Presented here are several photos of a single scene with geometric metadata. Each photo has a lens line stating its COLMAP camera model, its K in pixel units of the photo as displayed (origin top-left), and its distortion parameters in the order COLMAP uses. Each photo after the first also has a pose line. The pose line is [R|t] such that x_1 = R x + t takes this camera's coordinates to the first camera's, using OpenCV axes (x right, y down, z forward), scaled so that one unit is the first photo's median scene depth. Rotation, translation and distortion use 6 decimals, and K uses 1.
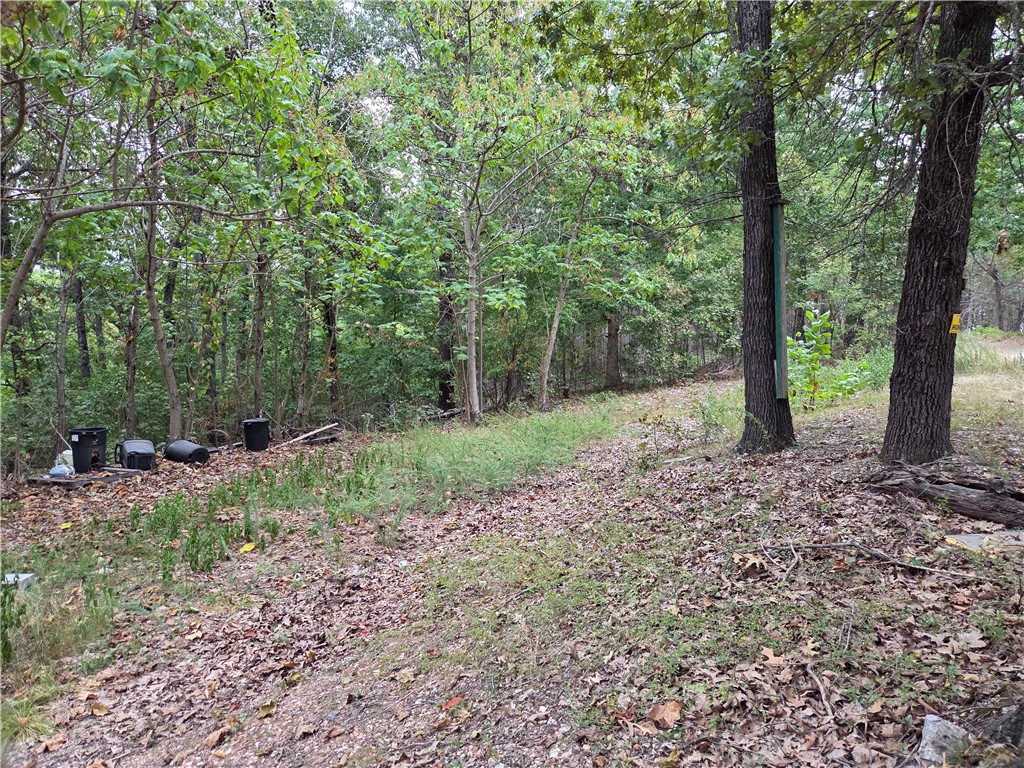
lens RADIAL K [[704.1, 0, 514.9], [0, 704.1, 384.5], [0, 0, 1]] dist [0.069911, -0.065235]
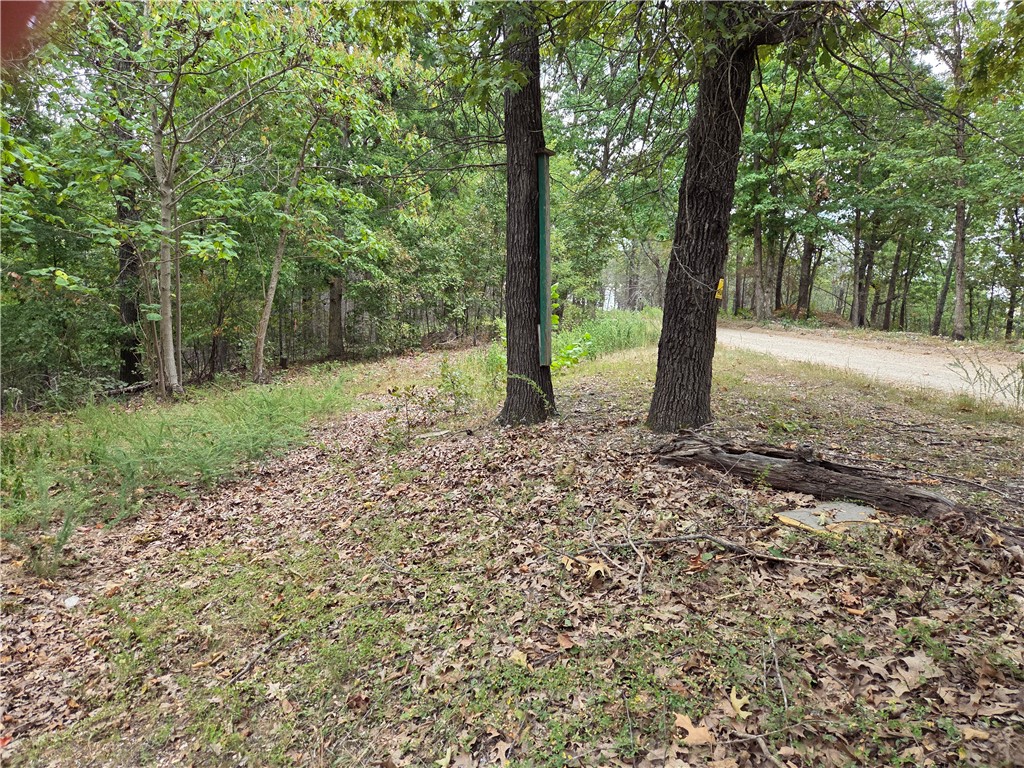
lens RADIAL K [[704.1, 0, 515.8], [0, 704.1, 383.2], [0, 0, 1]] dist [0.069911, -0.065235]
pose [[0.921306, -0.010967, 0.388683, -0.019331], [-0.004211, 0.999262, 0.038177, 0.006327], [-0.388815, -0.036809, 0.920580, 0.134100]]
